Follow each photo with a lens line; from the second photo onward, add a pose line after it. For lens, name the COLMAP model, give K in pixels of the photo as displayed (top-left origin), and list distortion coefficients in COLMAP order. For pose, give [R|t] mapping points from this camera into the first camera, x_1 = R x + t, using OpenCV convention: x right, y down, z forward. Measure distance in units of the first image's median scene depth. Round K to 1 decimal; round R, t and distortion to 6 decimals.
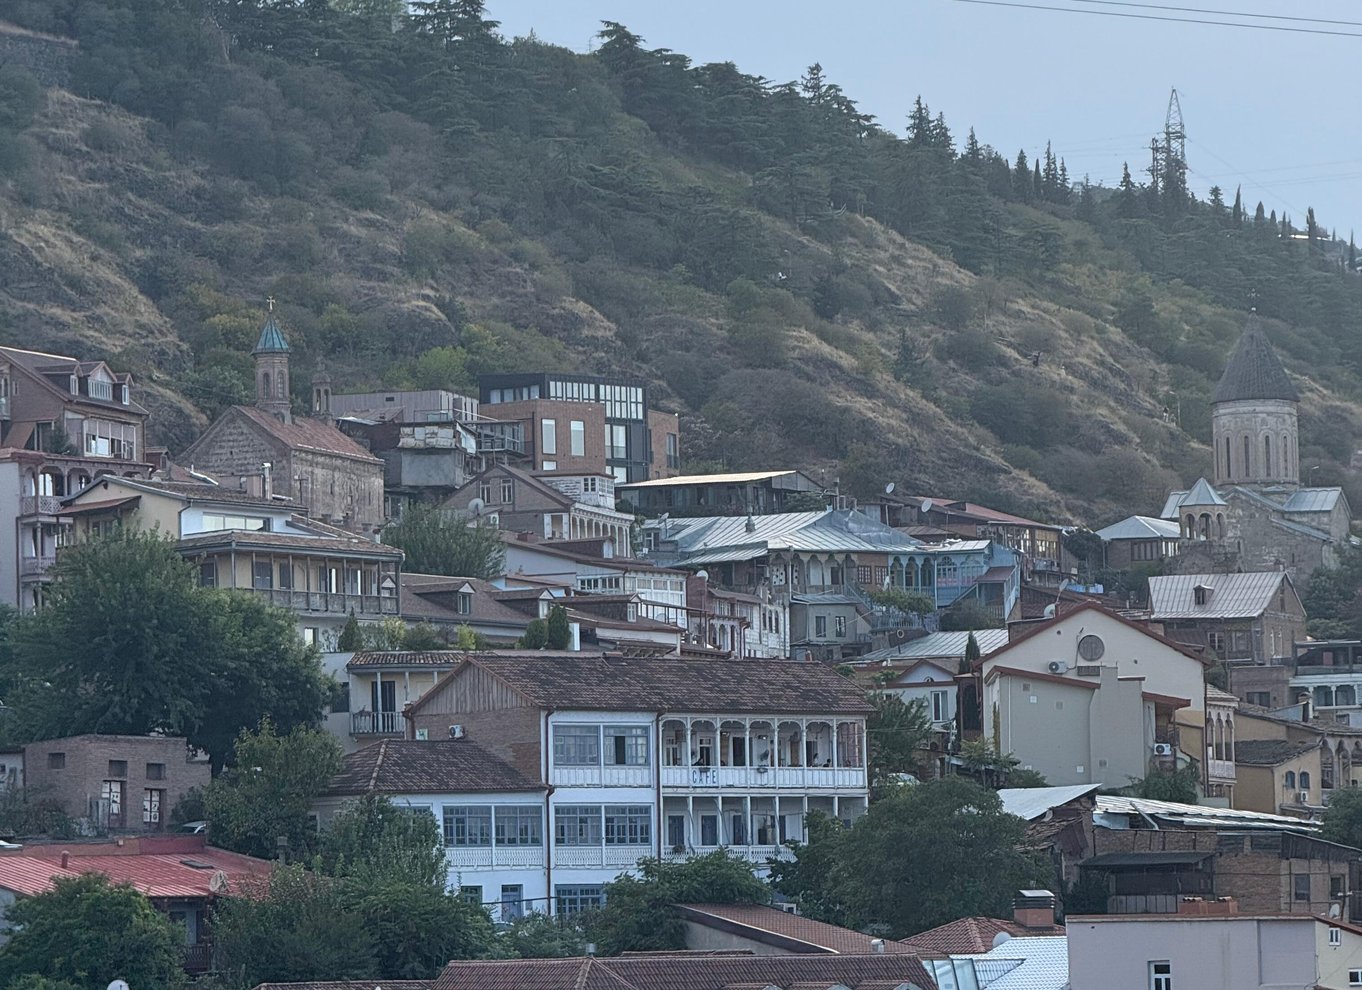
lens RADIAL K [[6178.5, 0, 681.0], [0, 6178.5, 495.0], [0, 0, 1]] dist [0.693371, -11.398244]
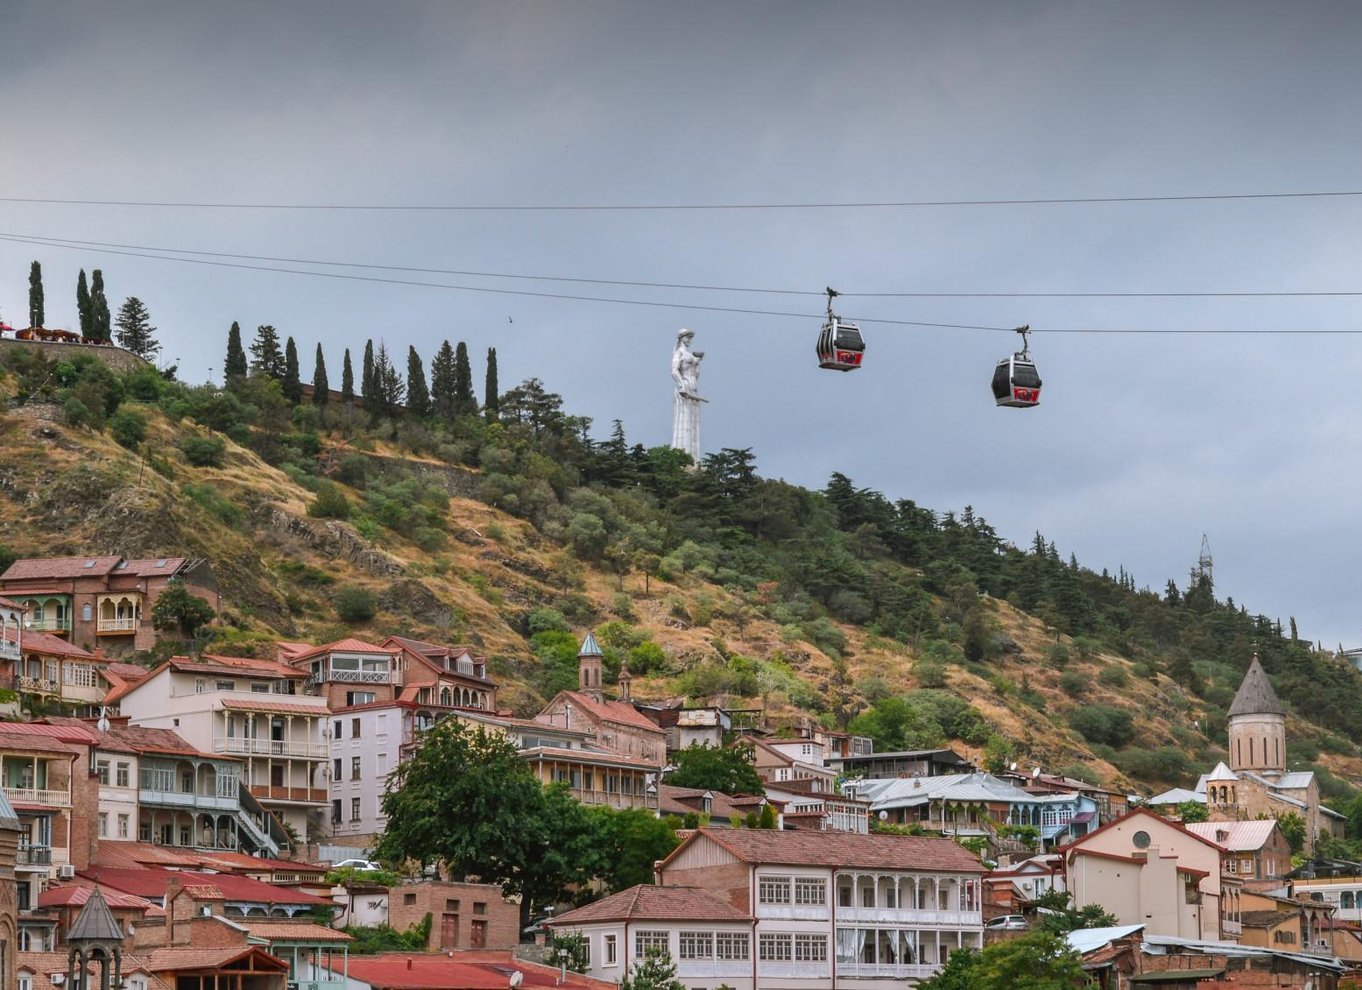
lens RADIAL K [[6178.5, 0, 681.0], [0, 6178.5, 495.0], [0, 0, 1]] dist [0.693371, -11.398244]
pose [[0.999991, 0.004083, 0.001341, -0.045390], [-0.004122, 0.999543, 0.029932, -0.103111], [-0.001218, -0.029937, 0.999551, -0.462778]]
